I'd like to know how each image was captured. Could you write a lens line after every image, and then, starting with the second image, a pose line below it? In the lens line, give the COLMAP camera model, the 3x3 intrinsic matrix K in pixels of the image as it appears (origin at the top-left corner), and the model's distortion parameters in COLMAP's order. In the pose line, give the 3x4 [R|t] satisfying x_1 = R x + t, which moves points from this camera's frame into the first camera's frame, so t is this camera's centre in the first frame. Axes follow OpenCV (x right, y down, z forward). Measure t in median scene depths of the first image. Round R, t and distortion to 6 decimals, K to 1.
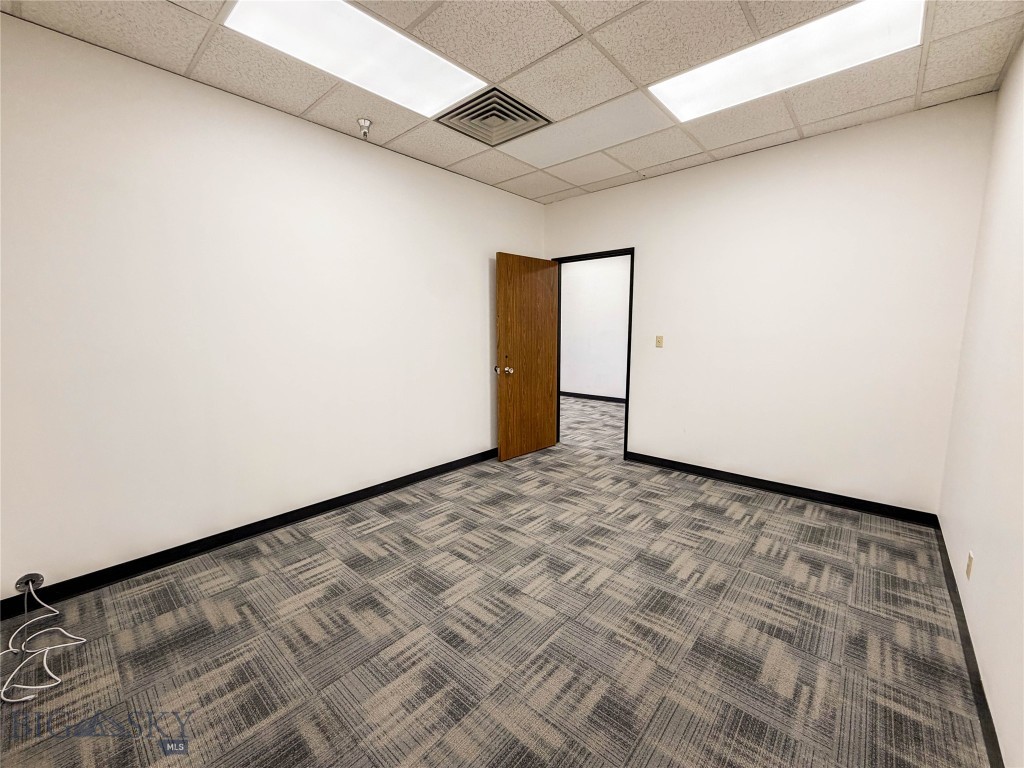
lens RADIAL K [[417.2, 0, 506.2], [0, 417.2, 384.5], [0, 0, 1]] dist [-0.003600, -0.000203]
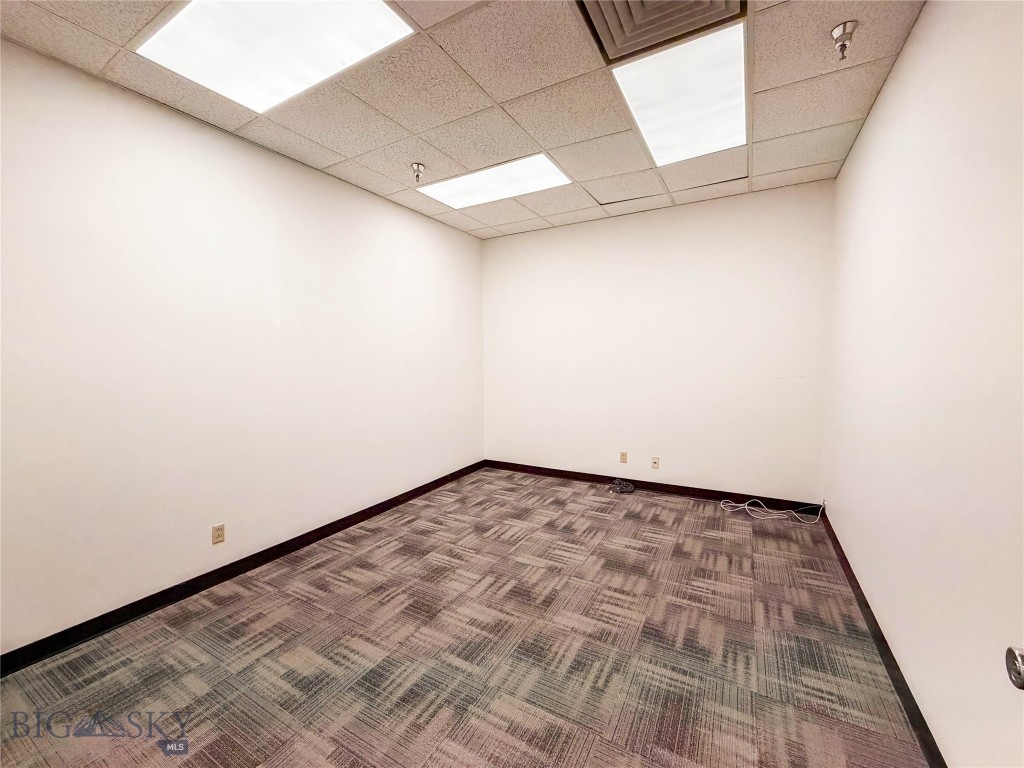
lens RADIAL K [[417.2, 0, 506.2], [0, 417.2, 384.5], [0, 0, 1]] dist [-0.003600, -0.000203]
pose [[-0.978274, 0.029587, -0.205192, 0.344591], [-0.012778, 0.979277, 0.202124, -0.255105], [0.206920, 0.200355, -0.957623, 1.826992]]
